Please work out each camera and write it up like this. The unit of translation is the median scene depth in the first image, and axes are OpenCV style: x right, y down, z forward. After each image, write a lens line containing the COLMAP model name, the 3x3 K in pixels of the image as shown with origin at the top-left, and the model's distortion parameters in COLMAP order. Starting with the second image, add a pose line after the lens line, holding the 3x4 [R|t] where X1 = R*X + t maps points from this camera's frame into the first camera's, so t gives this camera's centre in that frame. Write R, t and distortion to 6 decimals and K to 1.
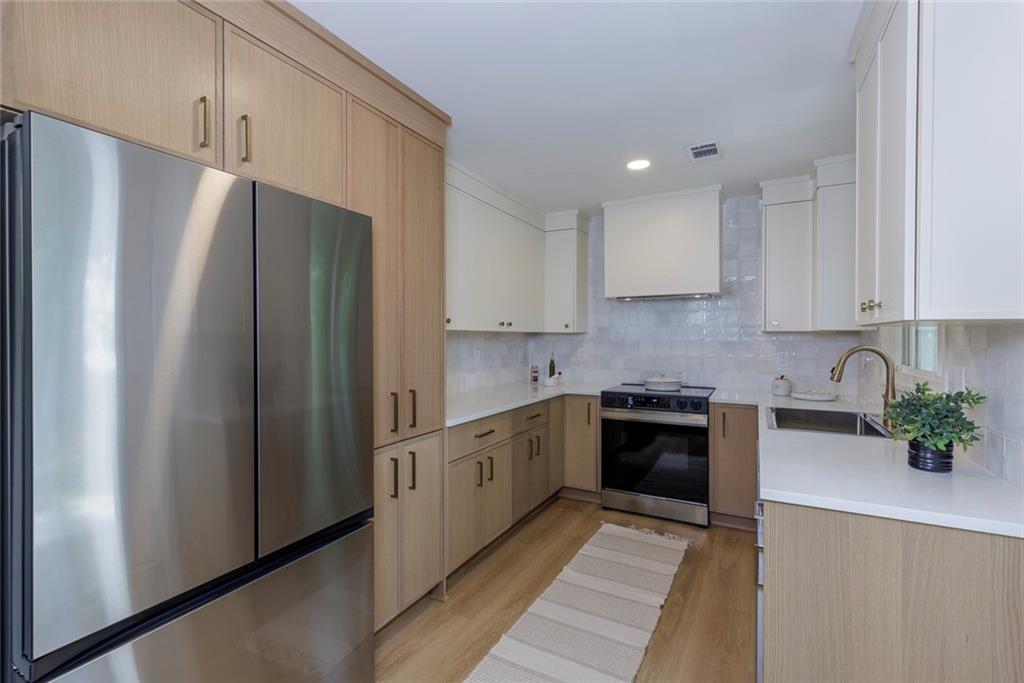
lens RADIAL K [[455.7, 0, 512.0], [0, 455.7, 341.5], [0, 0, 1]] dist [0.000393, -0.000054]
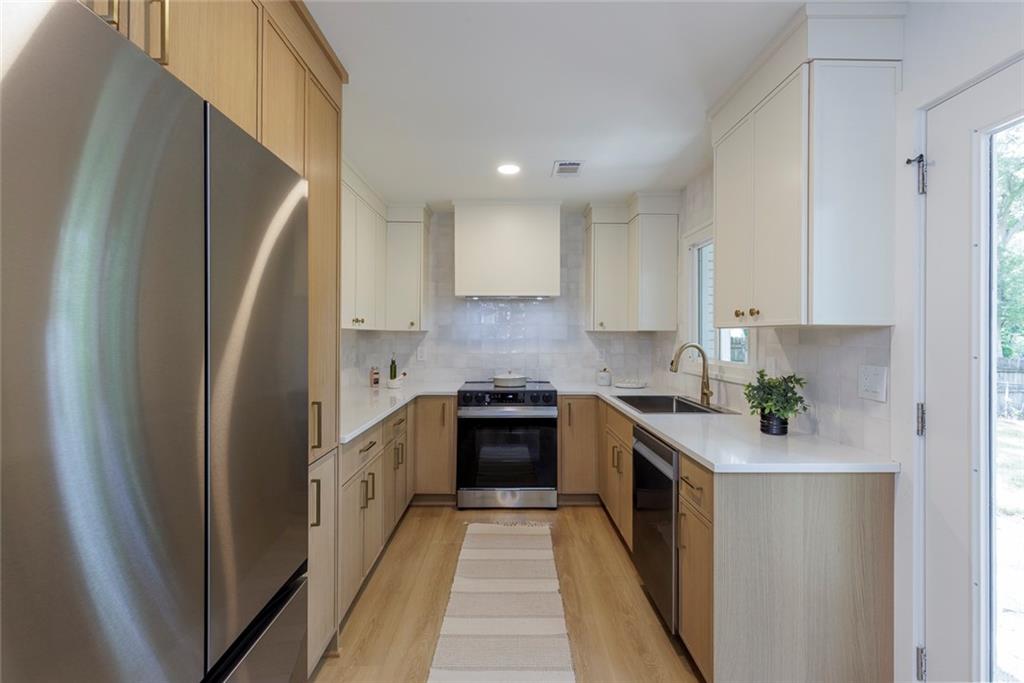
lens RADIAL K [[456.7, 0, 514.1], [0, 456.7, 335.6], [0, 0, 1]] dist [-0.000884, -0.000233]
pose [[0.873850, 0.001117, 0.486194, -0.195731], [0.003107, 0.999964, -0.007881, -0.002033], [-0.486185, 0.008397, 0.873815, 0.082648]]
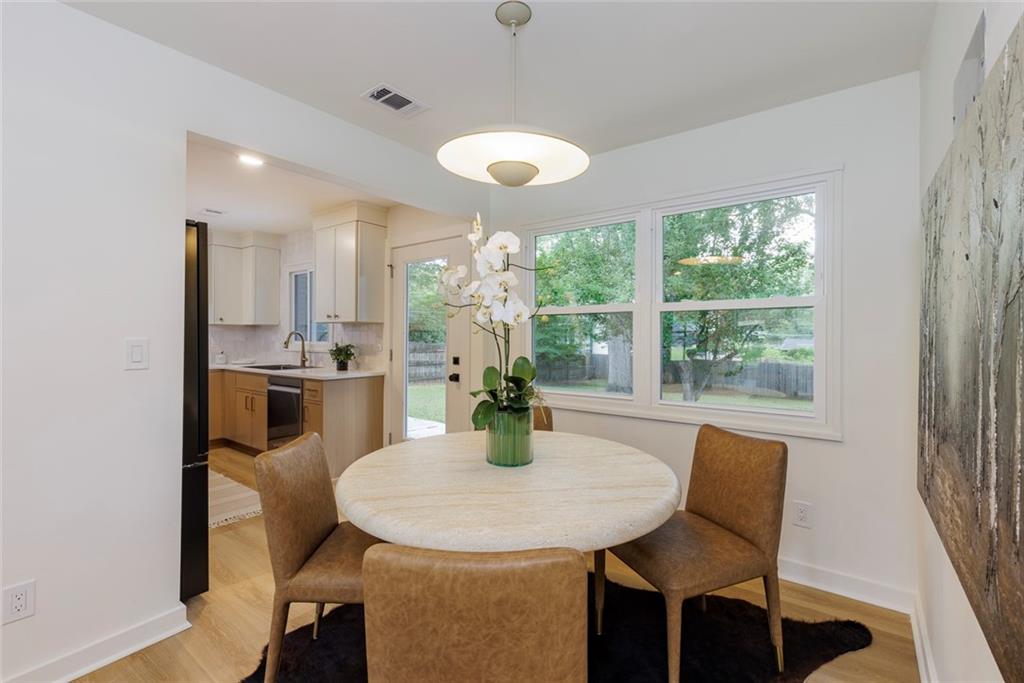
lens RADIAL K [[456.7, 0, 514.1], [0, 456.7, 335.6], [0, 0, 1]] dist [-0.000884, -0.000233]
pose [[0.147626, 0.000235, 0.989043, -0.888124], [0.005185, 0.999986, -0.001011, 0.025879], [-0.989030, 0.005278, 0.147623, -0.271065]]
